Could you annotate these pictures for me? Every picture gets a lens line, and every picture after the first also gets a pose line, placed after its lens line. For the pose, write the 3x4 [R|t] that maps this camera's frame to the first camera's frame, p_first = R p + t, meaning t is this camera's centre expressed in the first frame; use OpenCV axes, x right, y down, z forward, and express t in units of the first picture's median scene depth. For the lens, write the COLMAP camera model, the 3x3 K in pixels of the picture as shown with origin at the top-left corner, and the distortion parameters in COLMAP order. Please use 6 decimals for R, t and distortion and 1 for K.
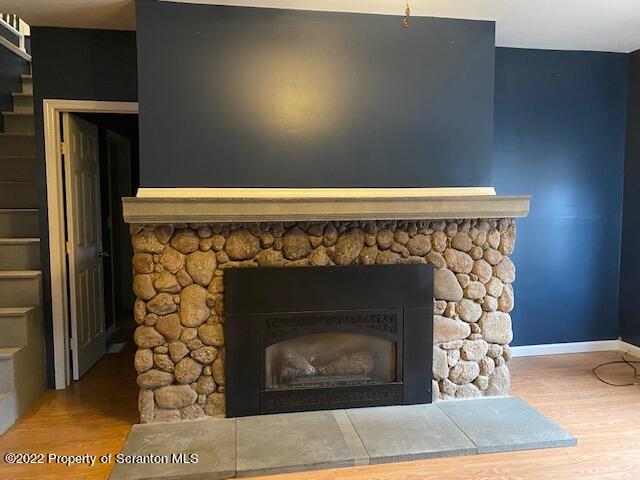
lens RADIAL K [[484.8, 0, 322.8], [0, 484.8, 240.0], [0, 0, 1]] dist [0.059050, -0.048522]
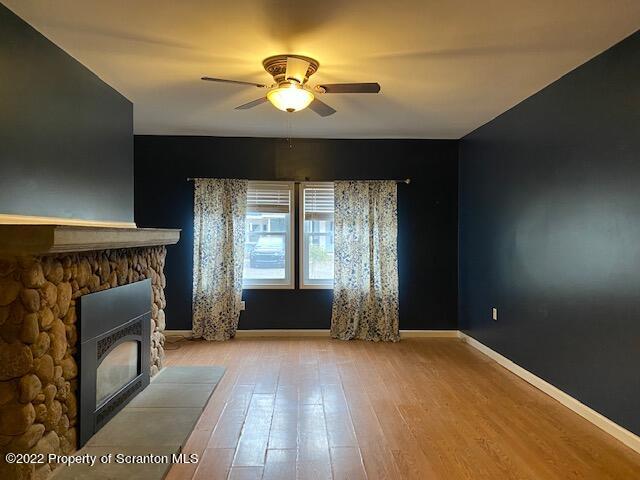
lens RADIAL K [[484.8, 0, 320.8], [0, 484.8, 239.6], [0, 0, 1]] dist [0.059050, -0.048522]
pose [[0.141119, -0.001994, 0.989991, -1.092232], [0.062098, 0.998047, -0.006841, -0.020766], [-0.988043, 0.062442, 0.140967, 0.350441]]
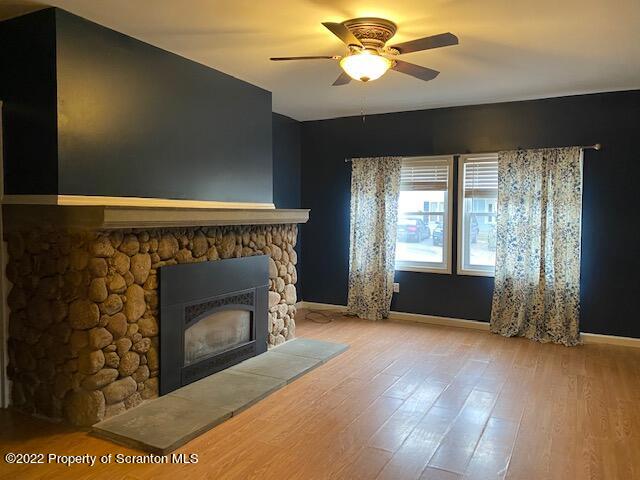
lens RADIAL K [[484.8, 0, 322.8], [0, 484.8, 237.0], [0, 0, 1]] dist [0.059050, -0.048522]
pose [[0.612854, -0.027153, 0.789730, -0.853815], [0.043071, 0.999072, 0.000926, 0.001684], [-0.789022, 0.033447, 0.613454, -0.025023]]
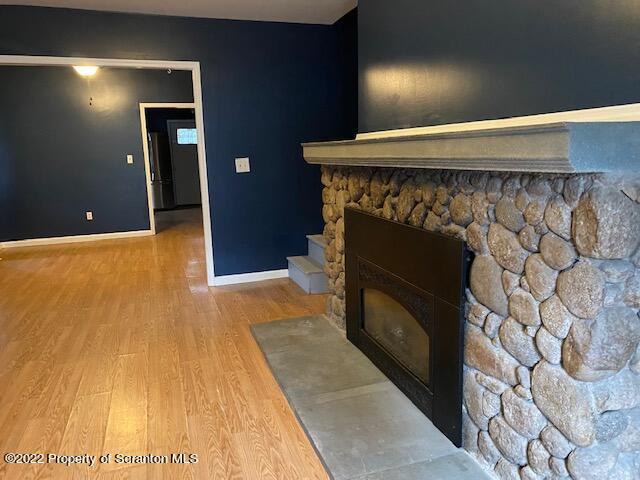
lens RADIAL K [[484.8, 0, 315.4], [0, 484.8, 238.1], [0, 0, 1]] dist [0.059050, -0.048522]
pose [[0.139092, 0.179533, -0.973869, 0.841926], [-0.035558, 0.983700, 0.176267, -0.061511], [0.989641, 0.010112, 0.143208, 0.751121]]
